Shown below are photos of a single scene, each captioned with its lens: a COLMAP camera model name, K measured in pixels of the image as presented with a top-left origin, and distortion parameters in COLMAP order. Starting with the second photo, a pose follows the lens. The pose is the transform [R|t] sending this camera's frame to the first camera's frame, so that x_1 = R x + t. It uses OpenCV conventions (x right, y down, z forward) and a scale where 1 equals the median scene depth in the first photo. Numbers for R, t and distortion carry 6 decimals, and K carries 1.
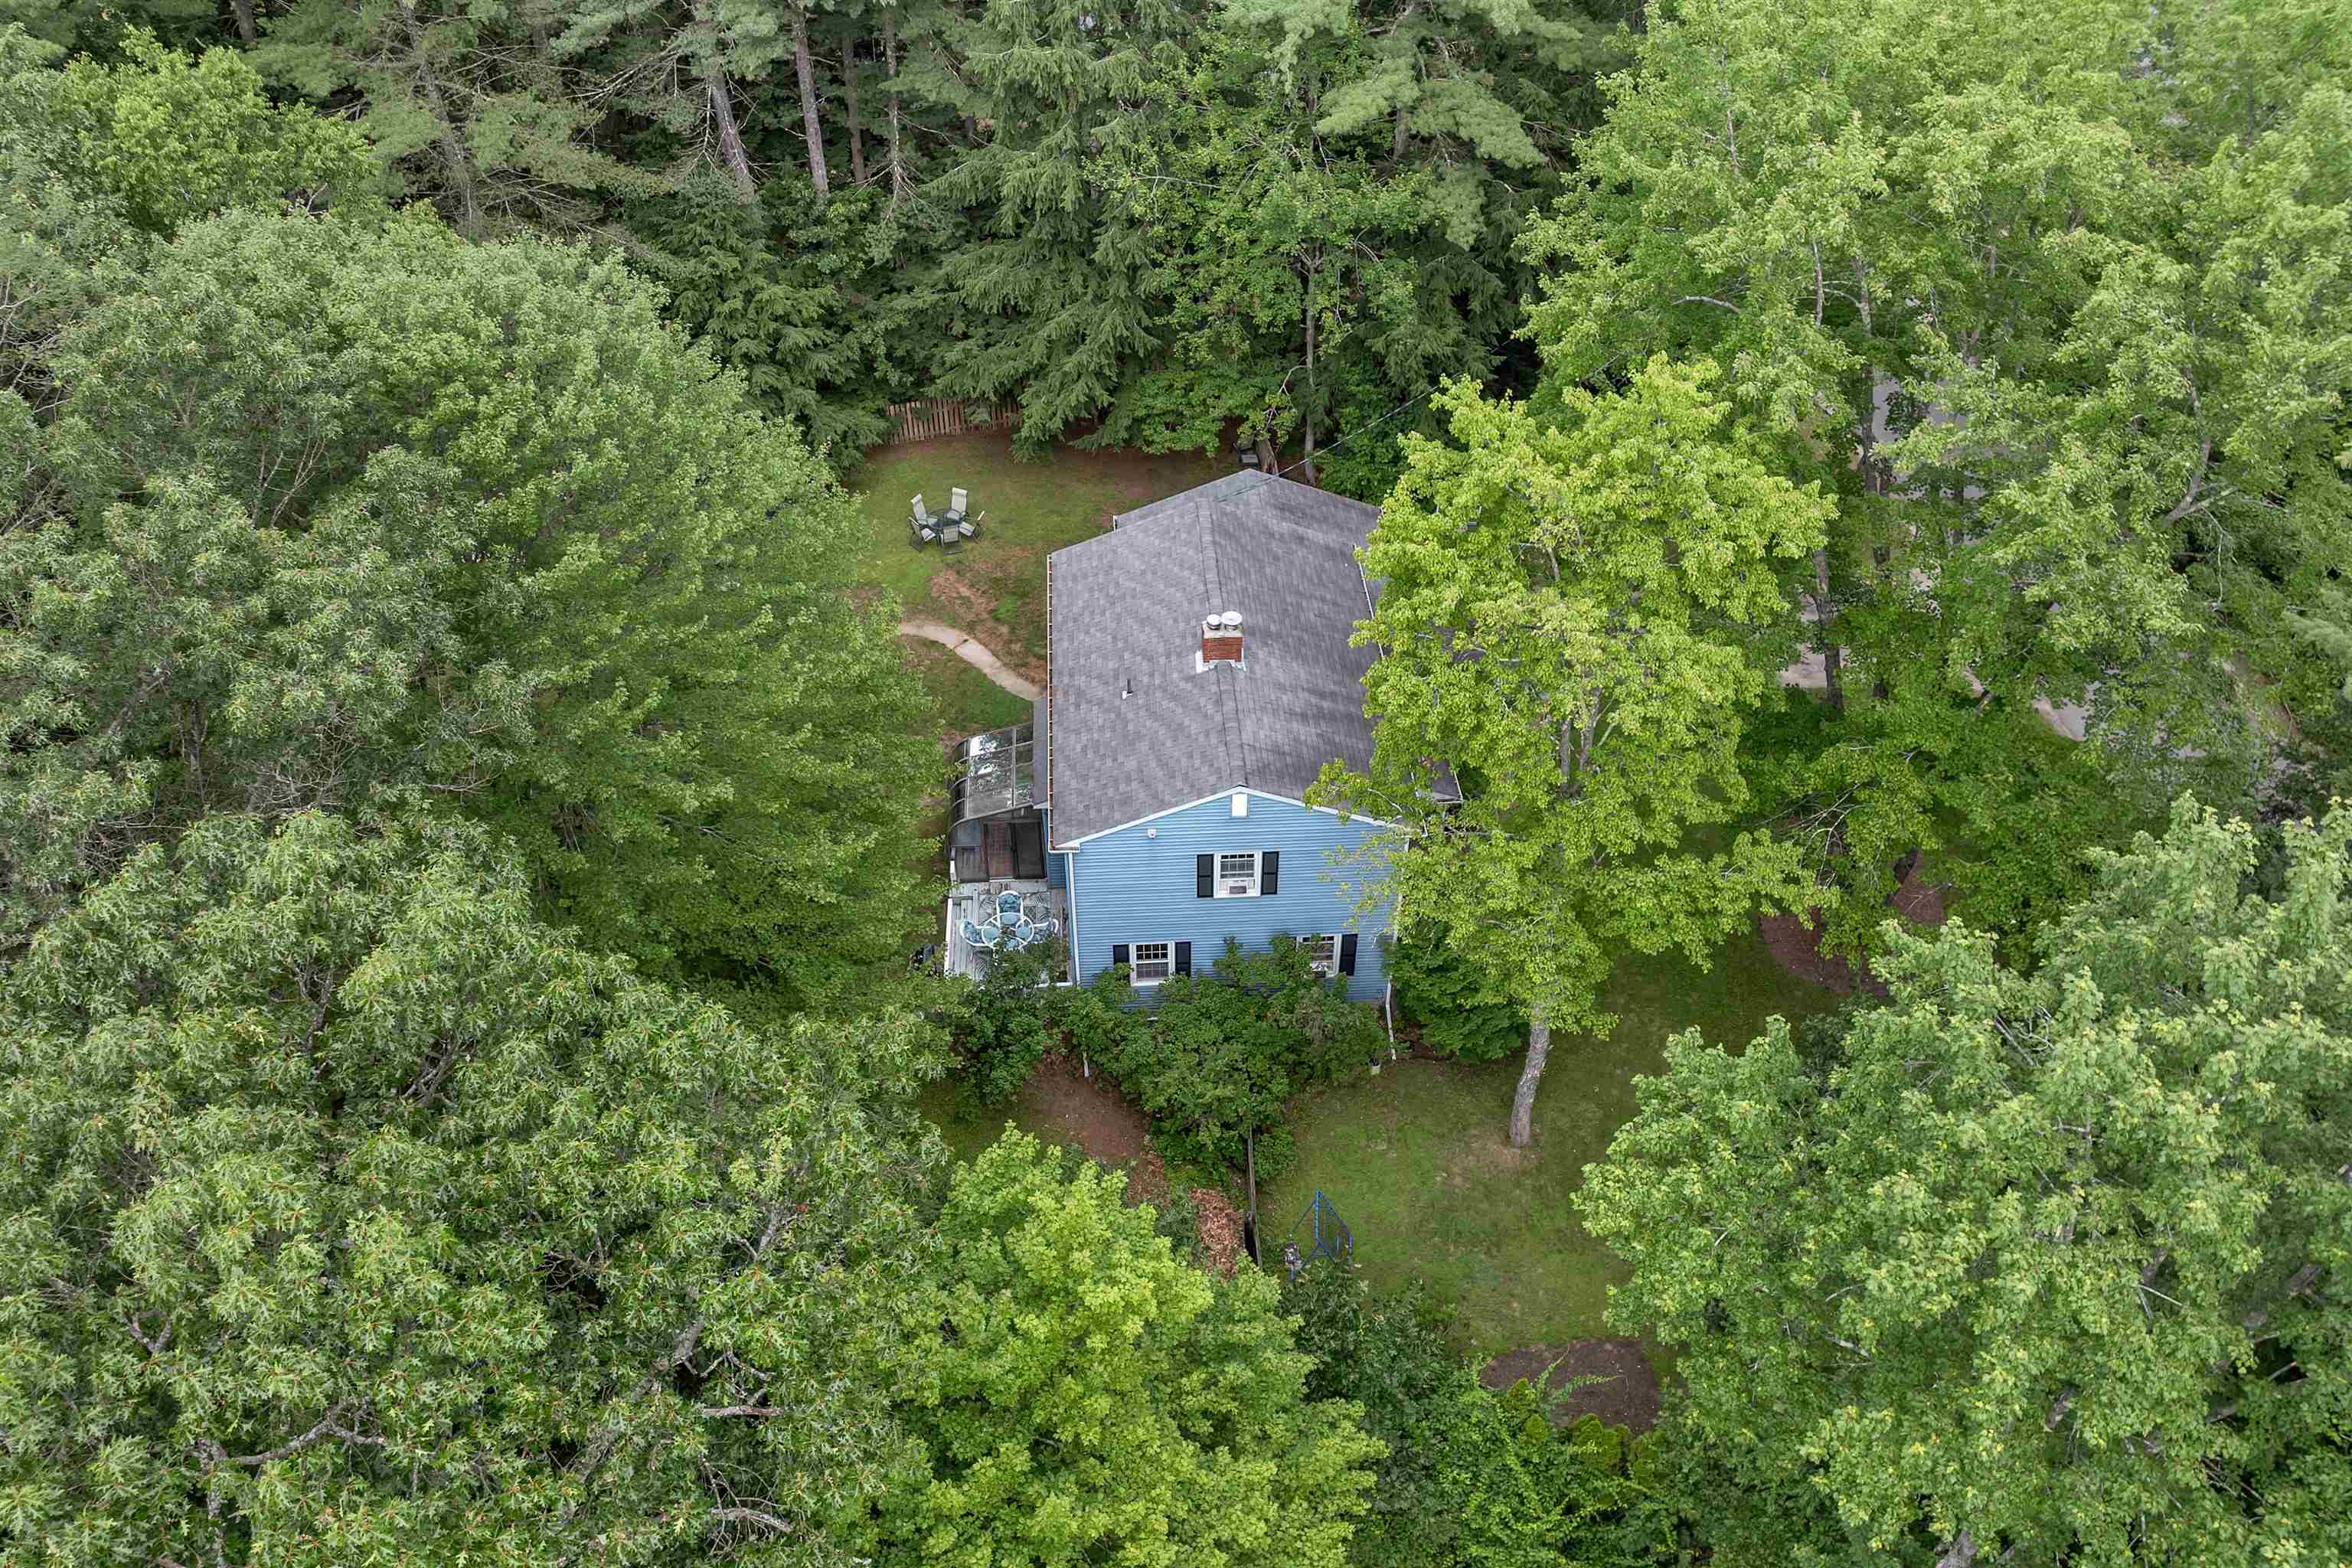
lens RADIAL K [[1721.4, 0, 1176.2], [0, 1721.4, 786.3], [0, 0, 1]] dist [-0.005678, 0.000420]
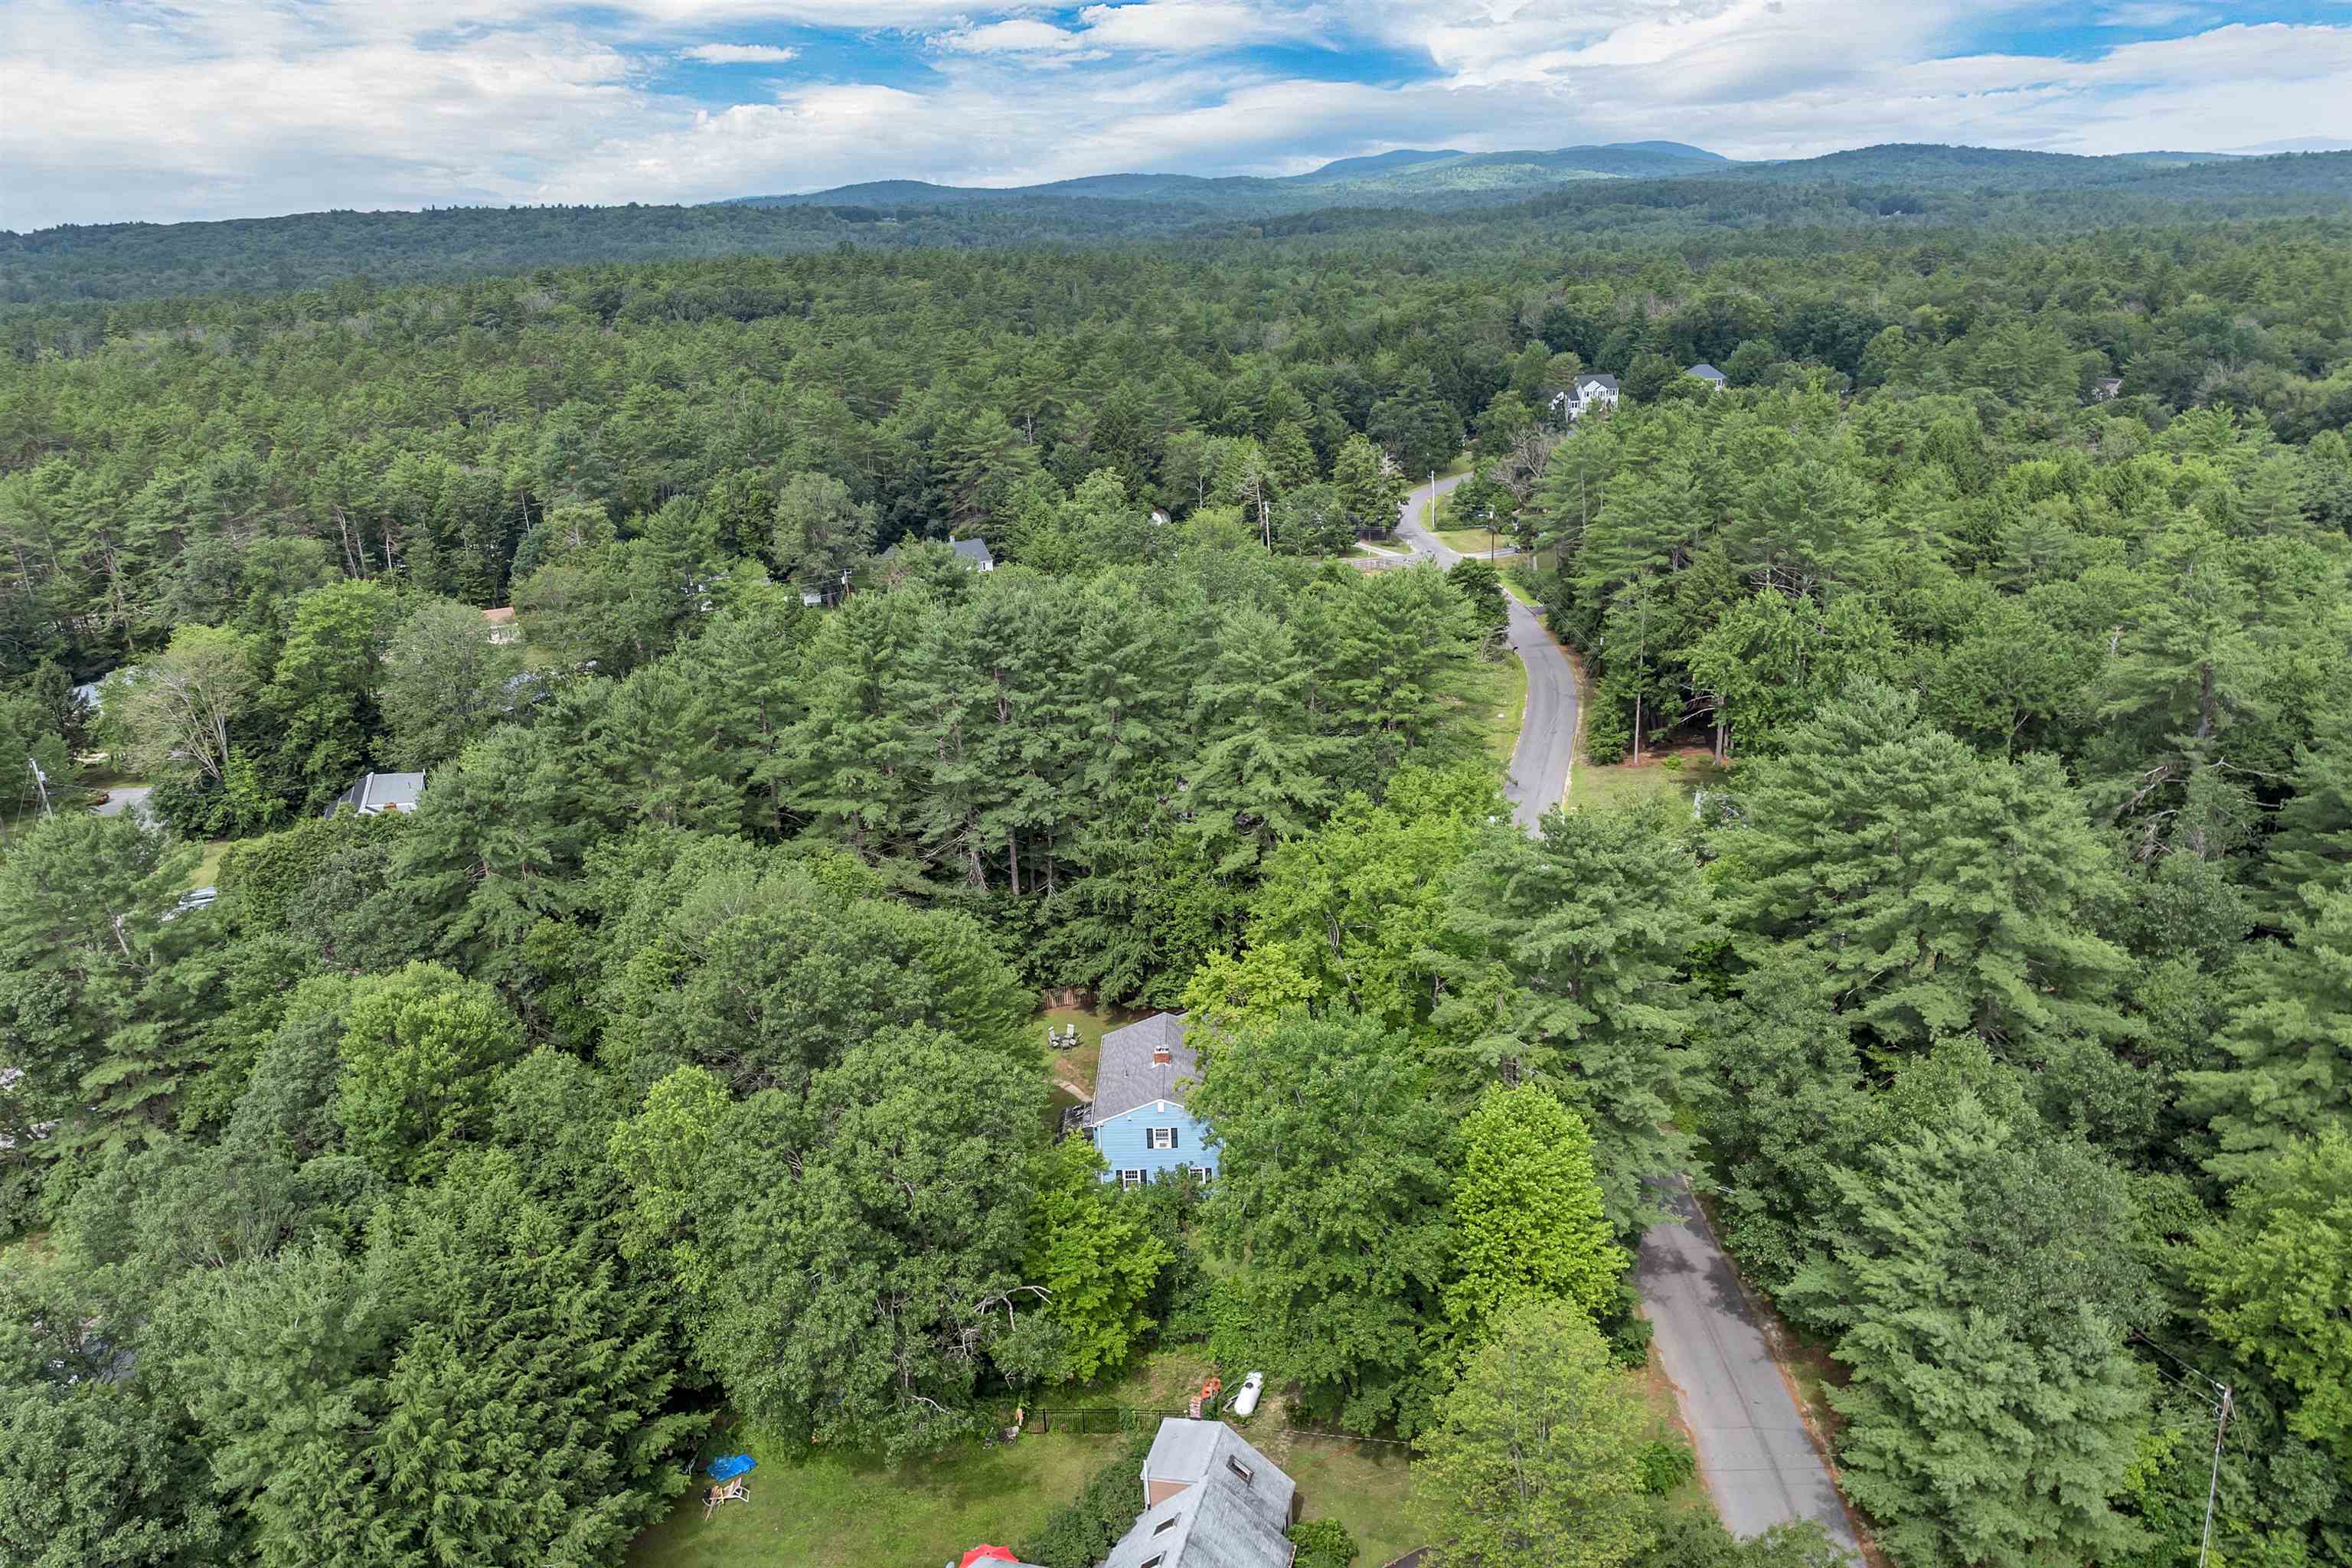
lens RADIAL K [[1721.4, 0, 1179.8], [0, 1721.4, 777.1], [0, 0, 1]] dist [-0.005678, 0.000420]
pose [[0.997023, -0.005506, -0.076908, 0.203478], [-0.024948, 0.920756, -0.389342, 0.430950], [0.072957, 0.390101, 0.917877, -1.249649]]
